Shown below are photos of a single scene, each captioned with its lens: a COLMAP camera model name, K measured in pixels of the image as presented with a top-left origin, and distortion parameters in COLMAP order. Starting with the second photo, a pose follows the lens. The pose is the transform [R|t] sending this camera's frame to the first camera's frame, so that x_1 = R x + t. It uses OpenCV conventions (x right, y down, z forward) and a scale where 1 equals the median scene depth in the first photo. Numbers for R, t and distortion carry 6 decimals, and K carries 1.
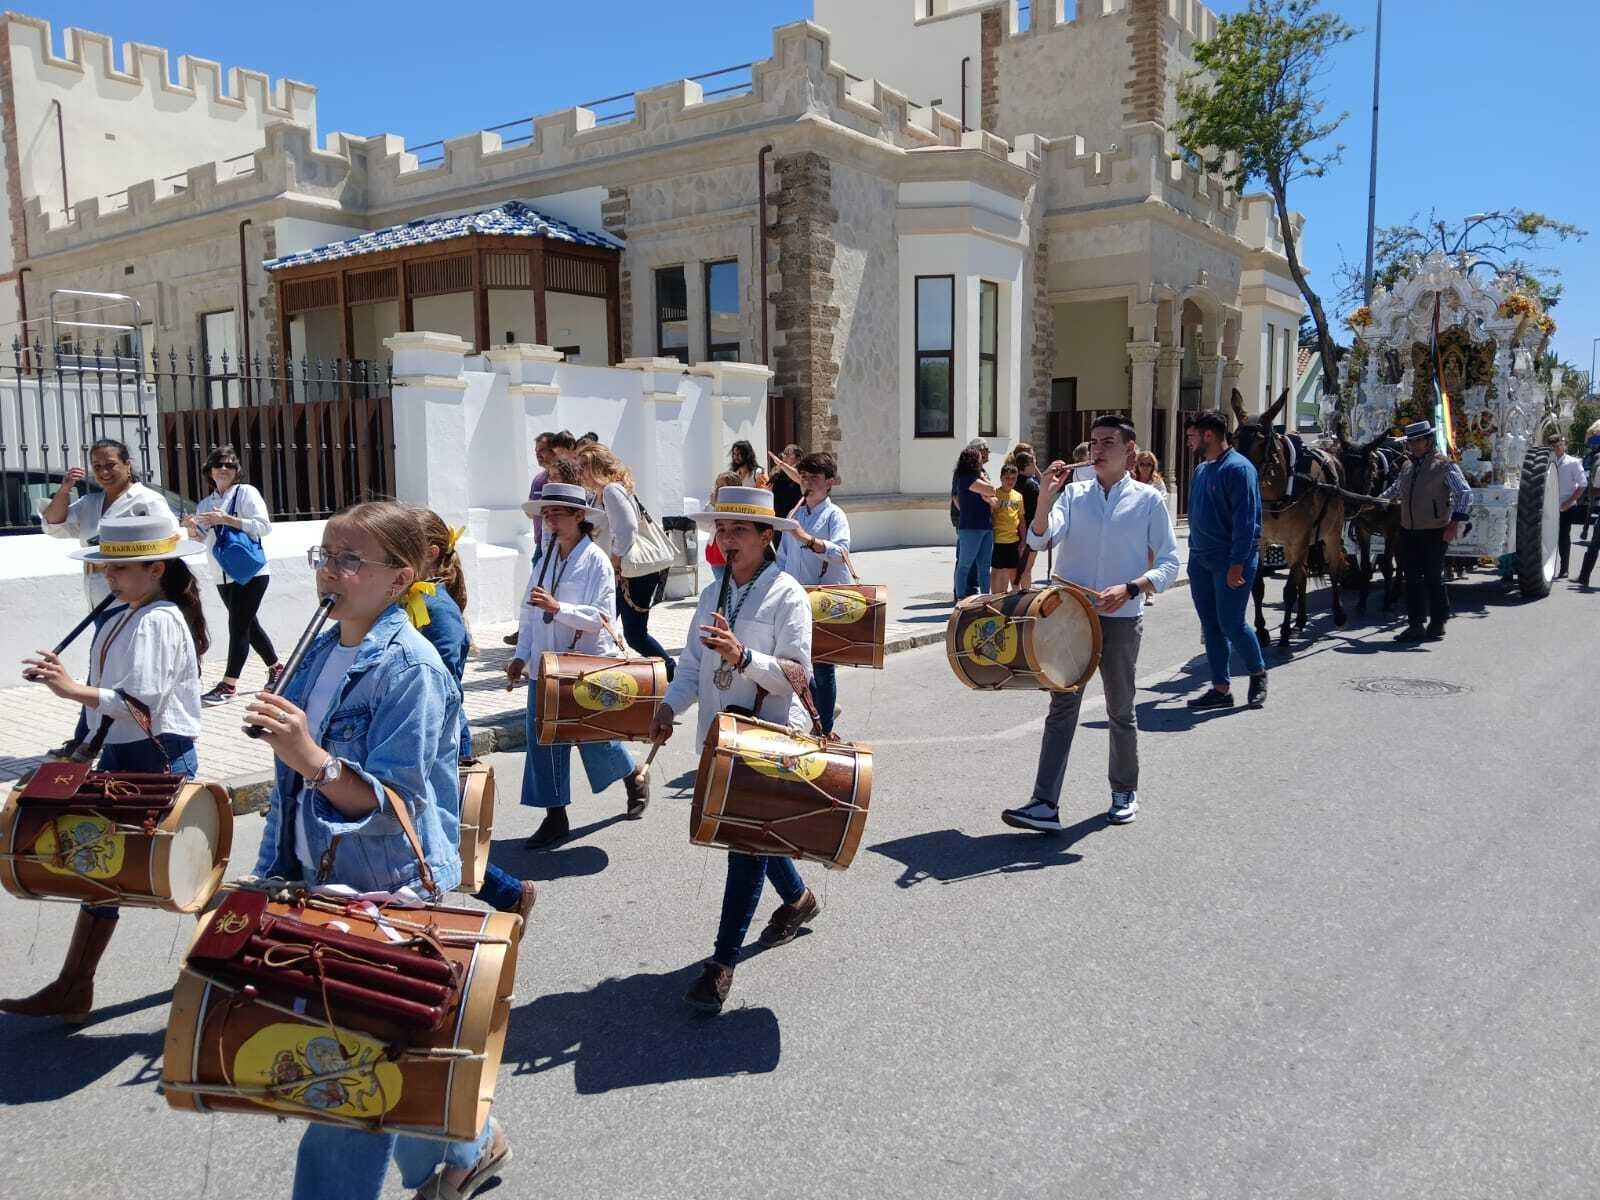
lens RADIAL K [[1262.9, 0, 802.1], [0, 1262.9, 602.7], [0, 0, 1]] dist [0.033203, -0.085231]
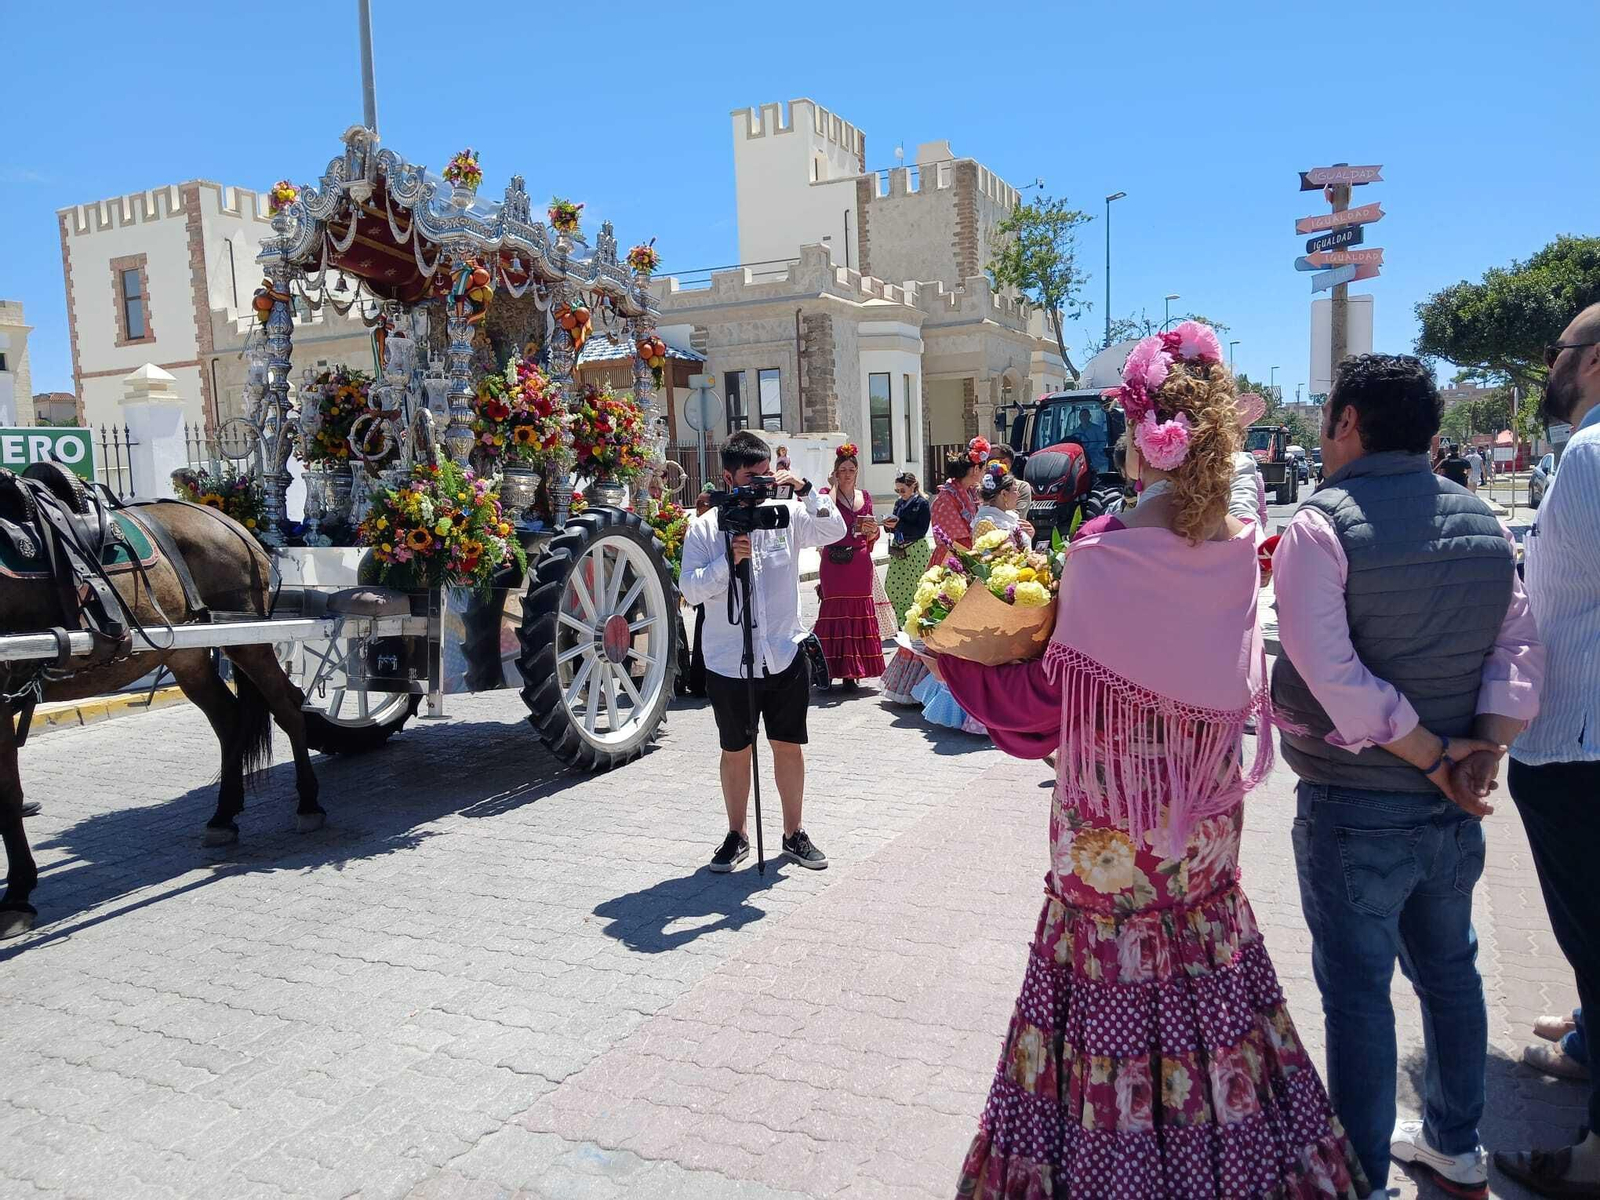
lens RADIAL K [[1262.9, 0, 799.3], [0, 1262.9, 599.6], [0, 0, 1]] dist [0.033203, -0.085231]
pose [[0.983839, -0.042658, 0.173898, -0.327023], [0.046505, 0.998754, -0.018107, 0.085642], [-0.172909, 0.025902, 0.984597, -0.718130]]
